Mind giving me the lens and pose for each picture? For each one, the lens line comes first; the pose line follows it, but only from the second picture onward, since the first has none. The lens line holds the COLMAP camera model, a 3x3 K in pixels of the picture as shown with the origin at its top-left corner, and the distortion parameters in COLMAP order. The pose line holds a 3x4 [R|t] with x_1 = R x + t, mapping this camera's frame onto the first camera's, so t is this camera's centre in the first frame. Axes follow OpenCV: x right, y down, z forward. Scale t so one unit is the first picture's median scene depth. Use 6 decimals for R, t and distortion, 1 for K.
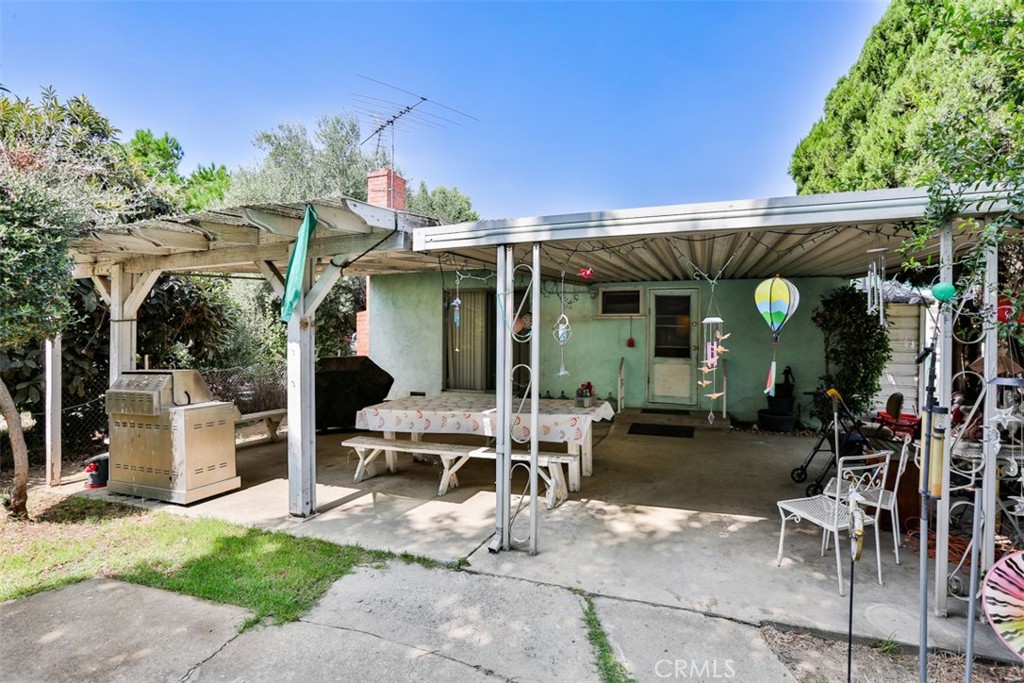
lens RADIAL K [[489.0, 0, 513.8], [0, 489.0, 340.7], [0, 0, 1]] dist [-0.044341, 0.002739]
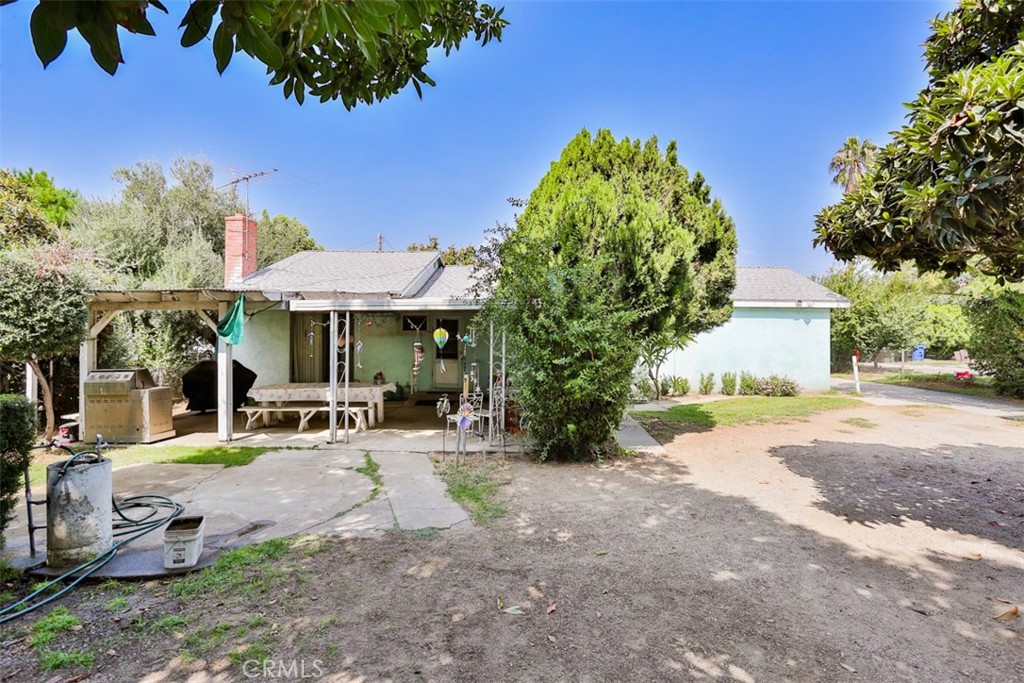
lens RADIAL K [[489.0, 0, 513.3], [0, 489.0, 342.6], [0, 0, 1]] dist [-0.044341, 0.002739]
pose [[0.948233, 0.000570, 0.317574, 0.038433], [-0.000456, 1.000000, -0.000432, -0.029960], [-0.317574, 0.000265, 0.948233, -0.995207]]
